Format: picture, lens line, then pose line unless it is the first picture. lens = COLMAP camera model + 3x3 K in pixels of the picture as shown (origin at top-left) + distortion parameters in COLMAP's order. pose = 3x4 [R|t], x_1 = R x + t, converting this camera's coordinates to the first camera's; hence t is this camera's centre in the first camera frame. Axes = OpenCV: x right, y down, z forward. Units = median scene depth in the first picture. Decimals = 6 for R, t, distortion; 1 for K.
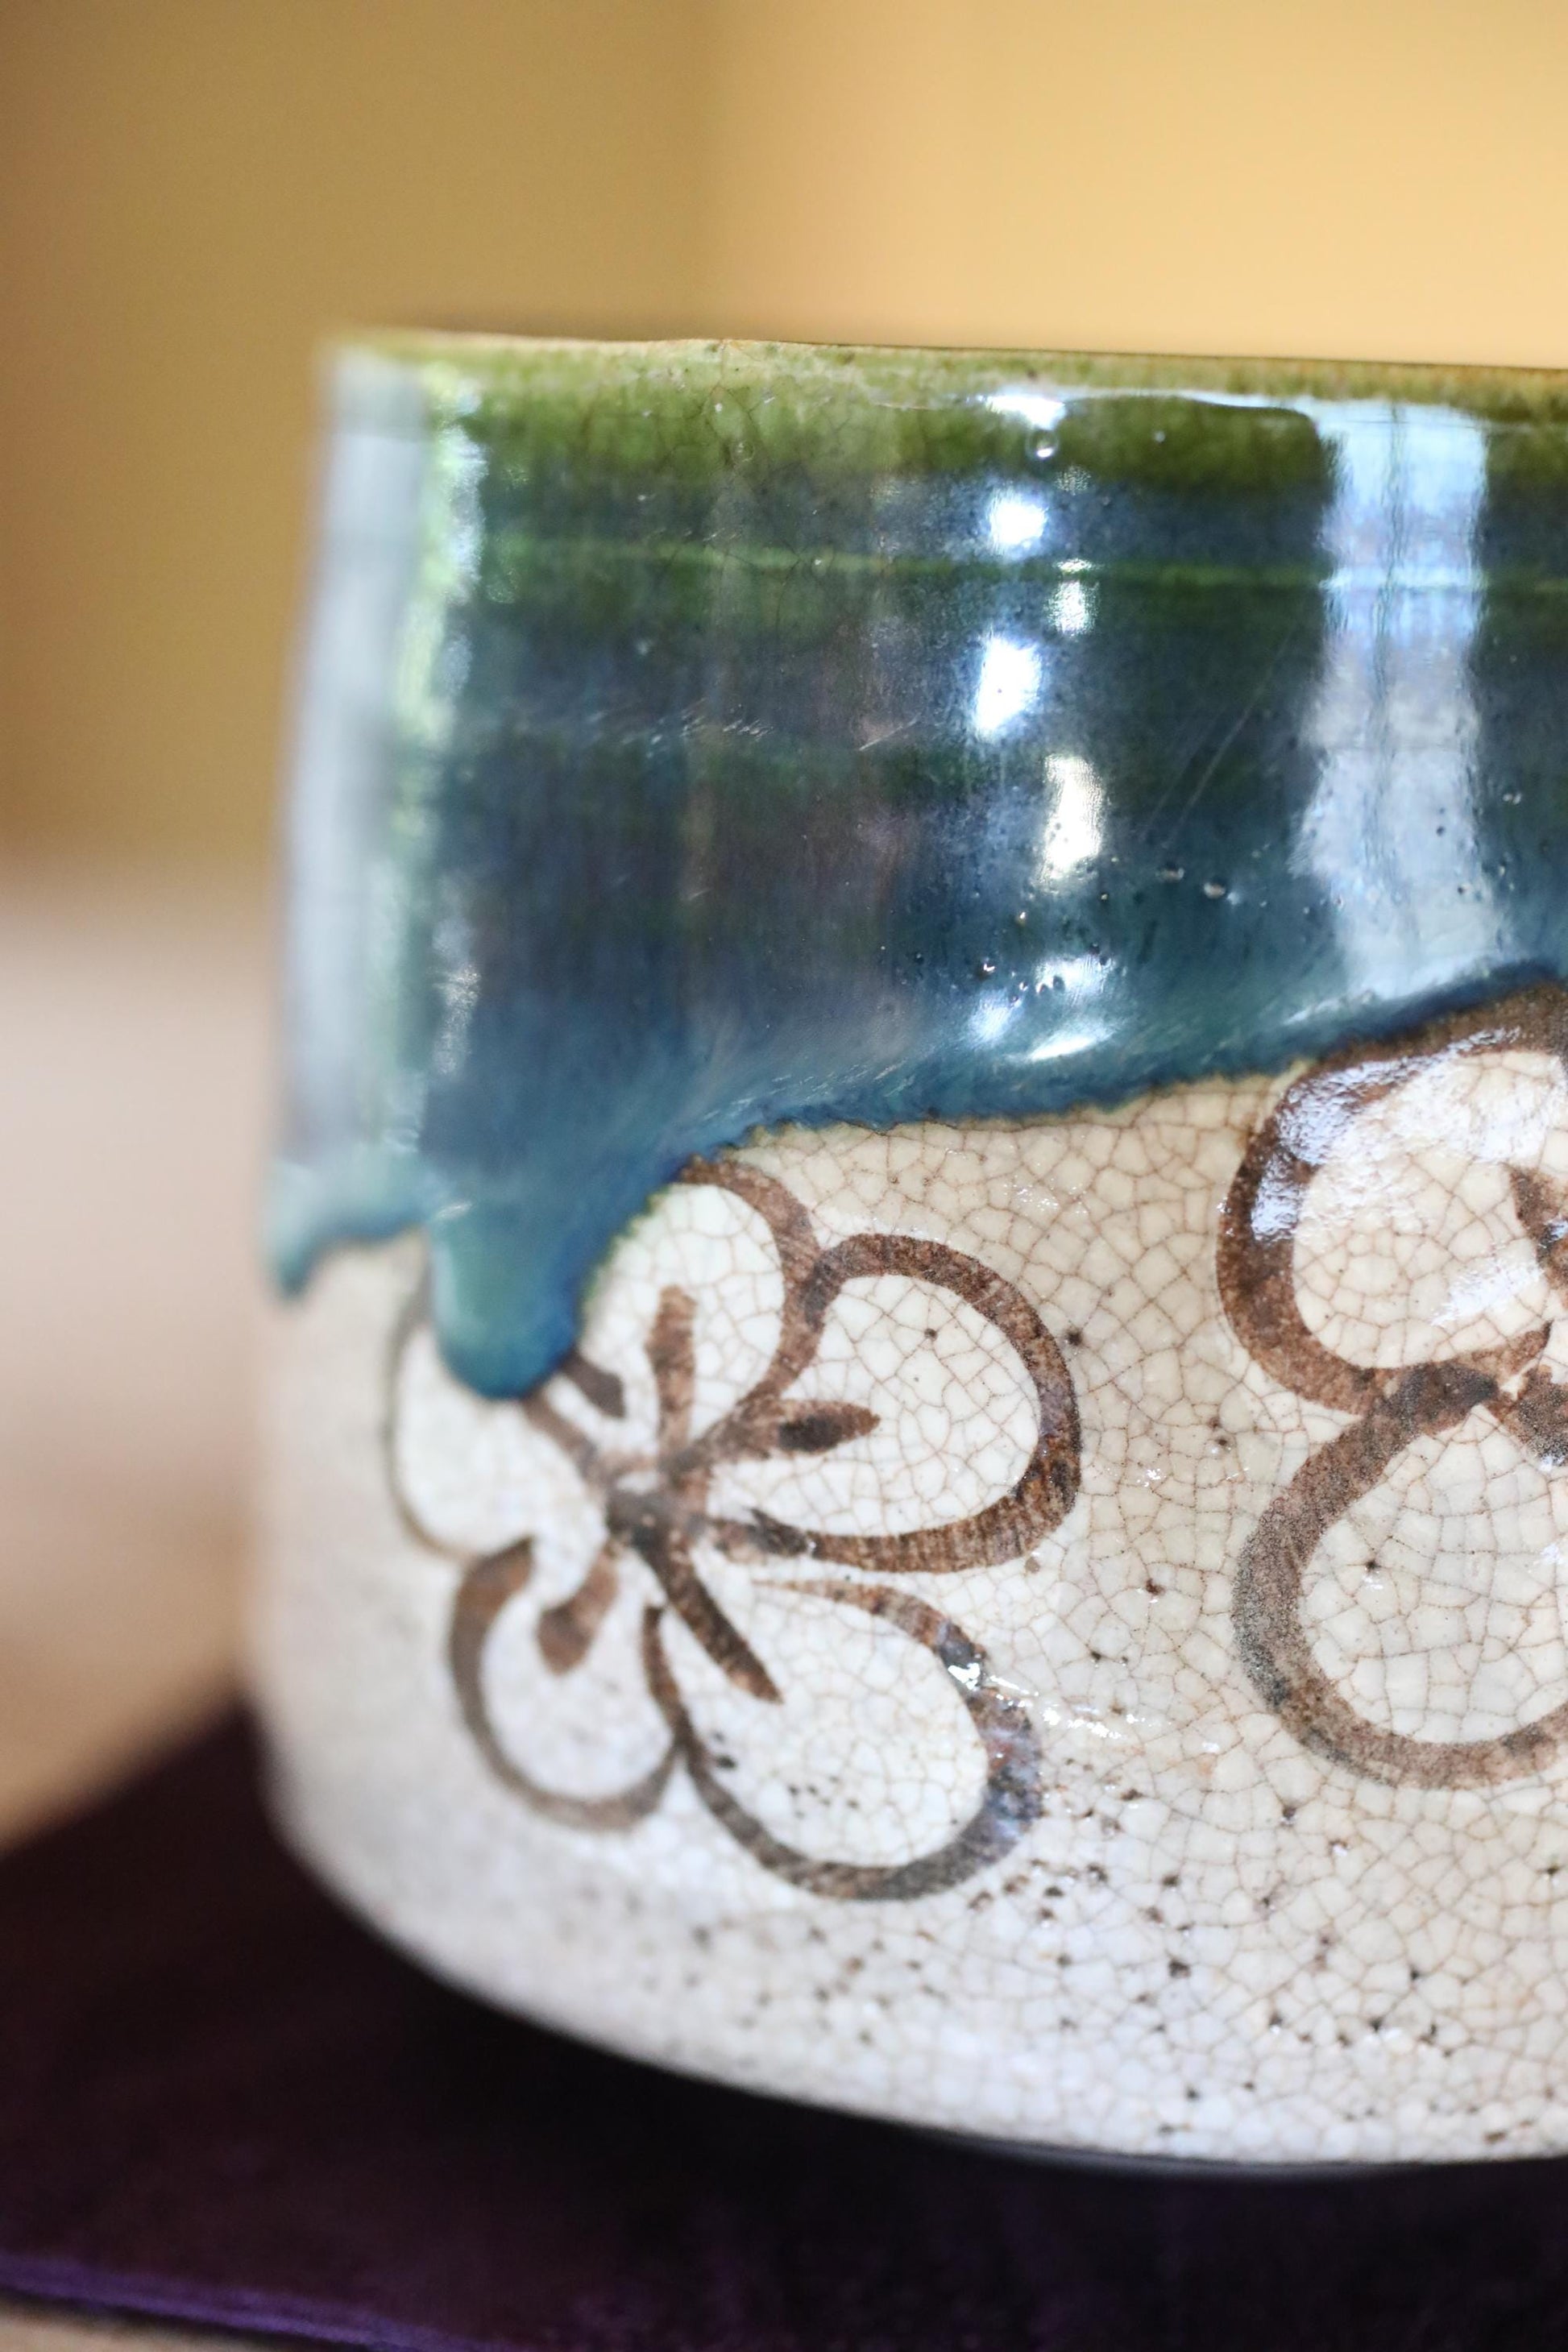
lens RADIAL K [[4191.3, 0, 784.0], [0, 4191.3, 1176.0], [0, 0, 1]] dist [-0.015933, 0.378917]
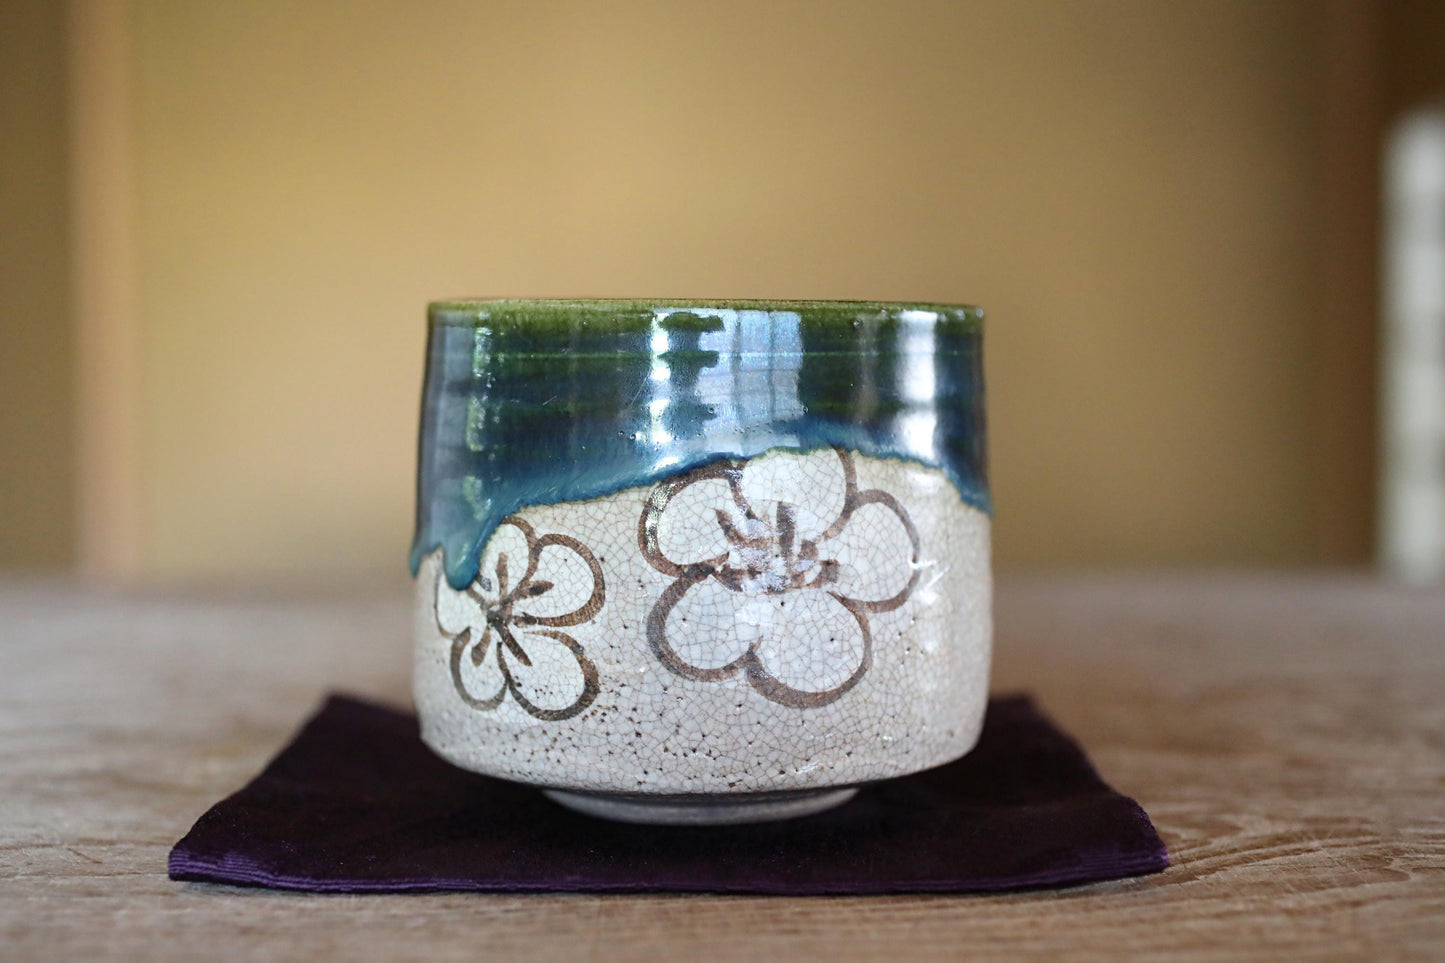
lens RADIAL K [[2221.7, 0, 722.5], [0, 2221.7, 481.5], [0, 0, 1]] dist [-0.014800, 0.046528]
pose [[0.996096, -0.028468, -0.083562, 0.336190], [0.018402, 0.992742, -0.118844, 0.202570], [0.086339, 0.116842, 0.989390, -0.931716]]
